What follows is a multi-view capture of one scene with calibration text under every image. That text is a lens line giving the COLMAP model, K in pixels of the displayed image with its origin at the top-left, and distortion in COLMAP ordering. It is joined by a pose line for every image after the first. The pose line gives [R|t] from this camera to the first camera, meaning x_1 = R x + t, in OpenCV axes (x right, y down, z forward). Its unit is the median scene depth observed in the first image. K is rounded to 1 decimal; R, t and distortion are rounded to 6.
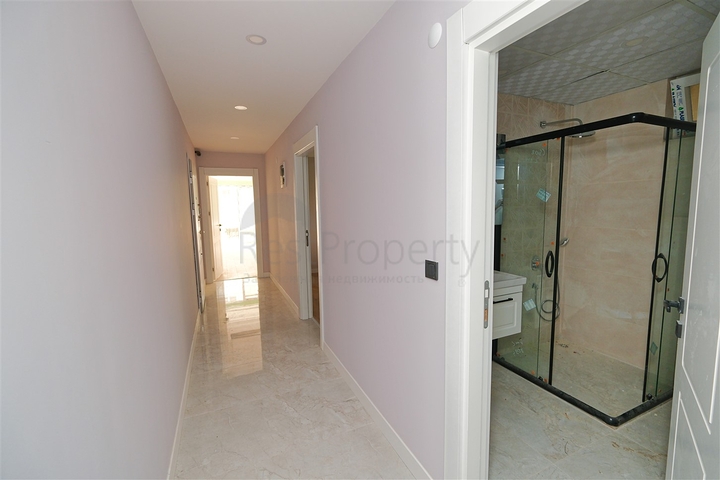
lens RADIAL K [[309.2, 0, 362.6], [0, 309.2, 240.4], [0, 0, 1]] dist [-0.004679, -0.000677]
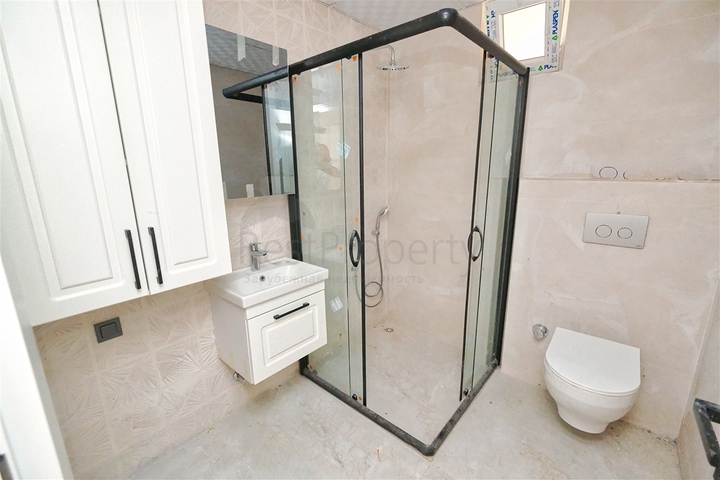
lens RADIAL K [[309.2, 0, 358.6], [0, 309.2, 237.6], [0, 0, 1]] dist [-0.004679, -0.000677]
pose [[0.913122, -0.088249, 0.398021, 0.329696], [0.043950, 0.991909, 0.119099, -0.032871], [-0.405311, -0.091259, 0.909612, 0.350659]]
